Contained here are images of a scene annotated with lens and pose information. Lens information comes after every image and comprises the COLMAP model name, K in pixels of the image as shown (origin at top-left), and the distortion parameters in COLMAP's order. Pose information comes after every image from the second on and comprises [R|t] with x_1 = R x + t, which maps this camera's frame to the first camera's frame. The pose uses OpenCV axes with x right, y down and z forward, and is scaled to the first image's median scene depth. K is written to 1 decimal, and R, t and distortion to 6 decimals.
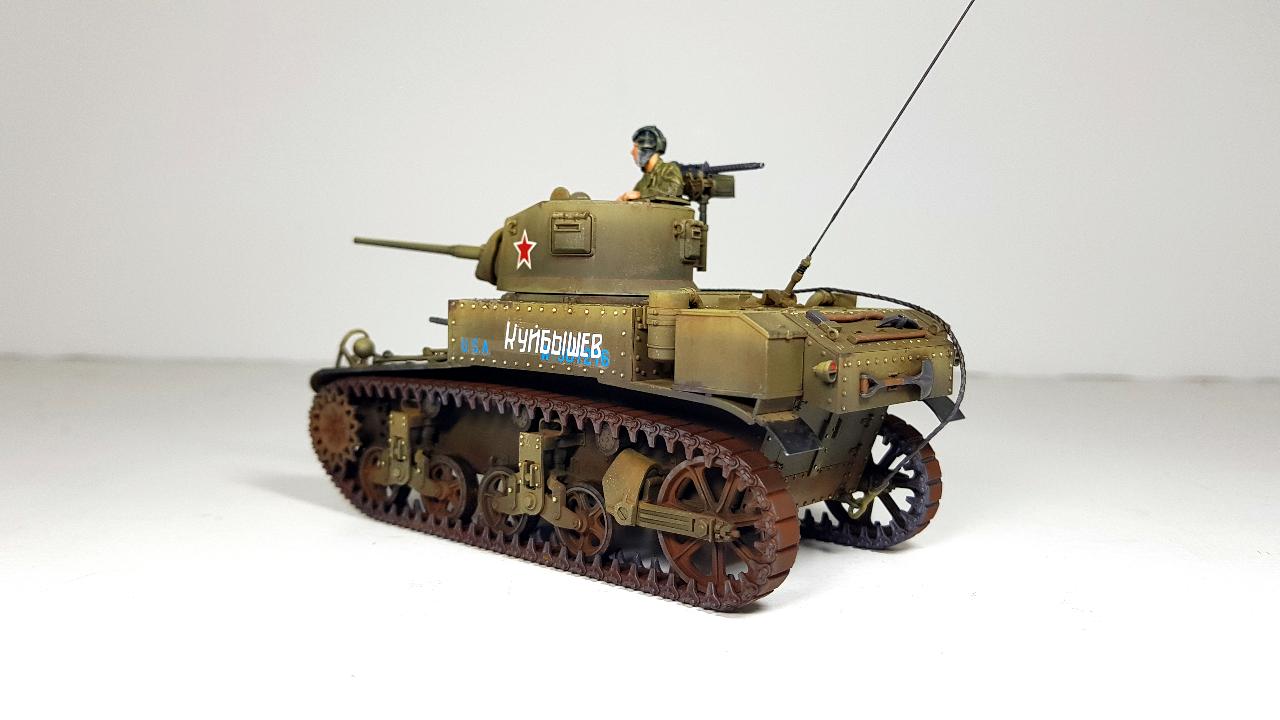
lens RADIAL K [[941.7, 0, 640.0], [0, 941.7, 360.0], [0, 0, 1]] dist [0.332370, 0.000012]
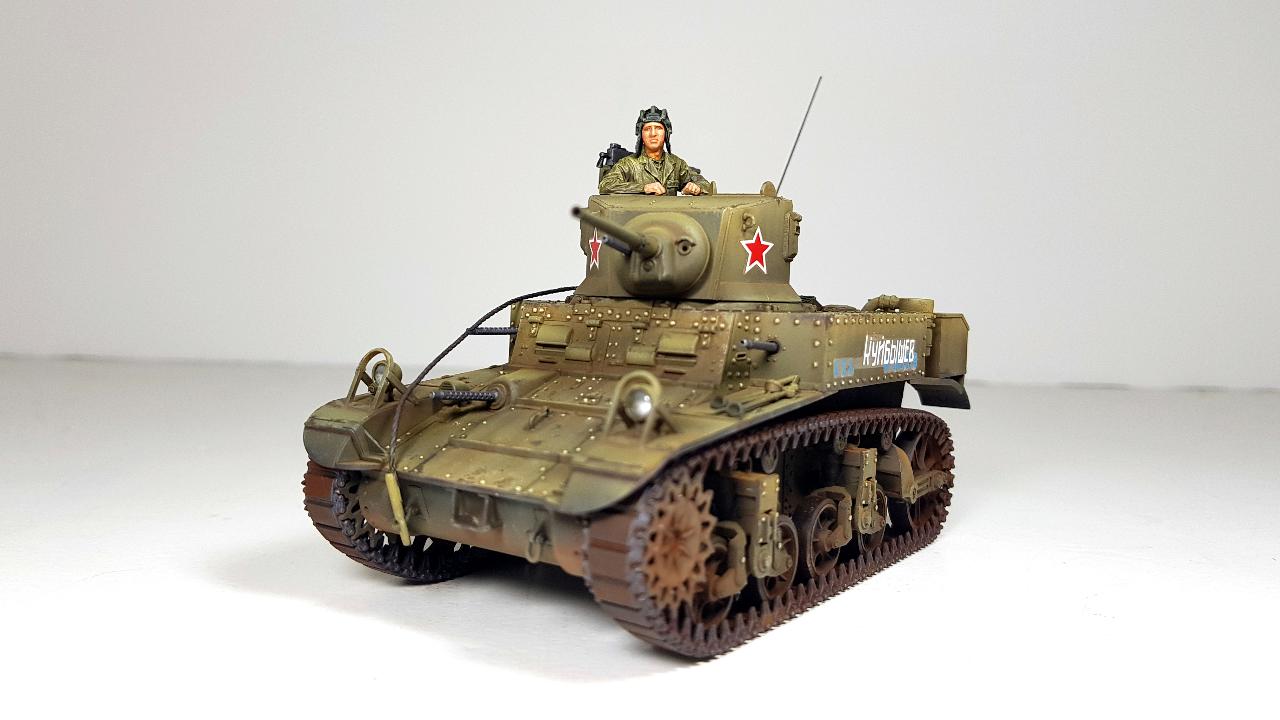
lens RADIAL K [[985.1, 0, 618.4], [0, 985.1, 358.3], [0, 0, 1]] dist [0.209343, 0.000769]
pose [[-0.062953, -0.091975, 0.993769, -1.097662], [0.041580, 0.994638, 0.094689, -0.120867], [-0.997150, 0.047282, -0.058791, 1.302762]]
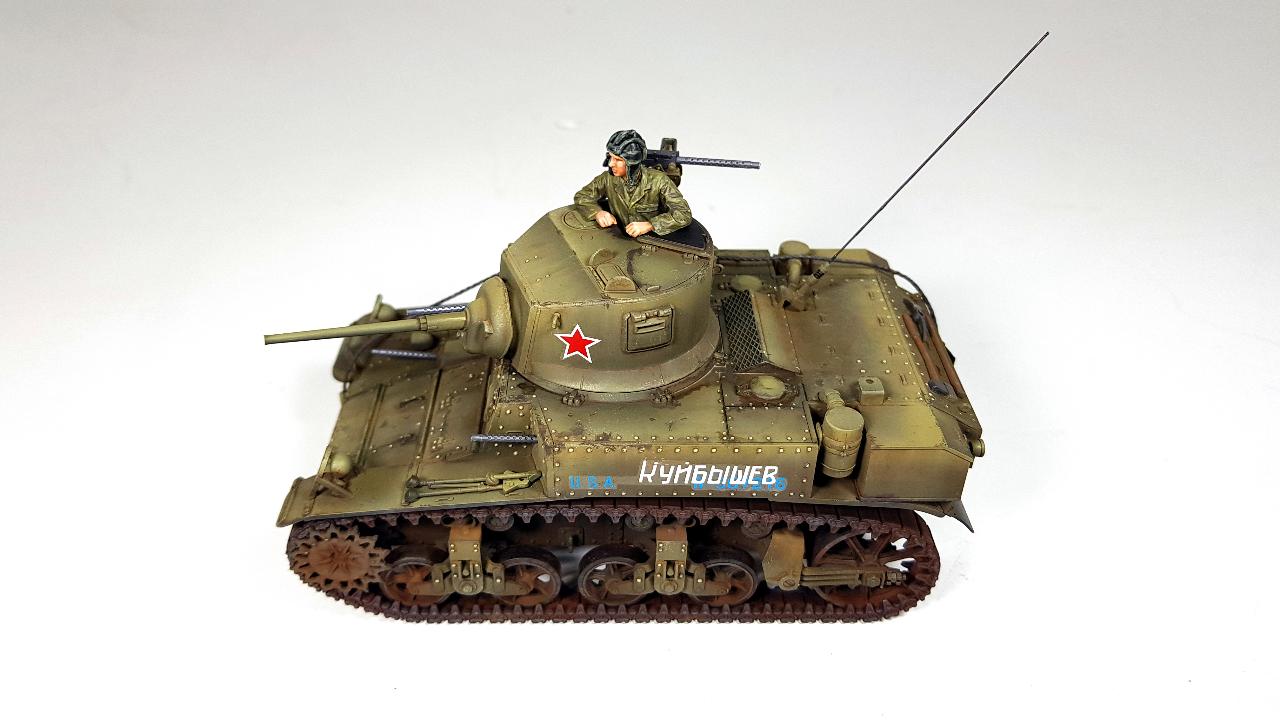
lens RADIAL K [[985.1, 0, 618.4], [0, 985.1, 358.3], [0, 0, 1]] dist [0.209343, 0.000769]
pose [[0.768336, -0.391309, 0.506495, -0.614200], [0.057083, 0.830082, 0.554713, -0.667945], [-0.637496, -0.397293, 0.660119, 0.412891]]
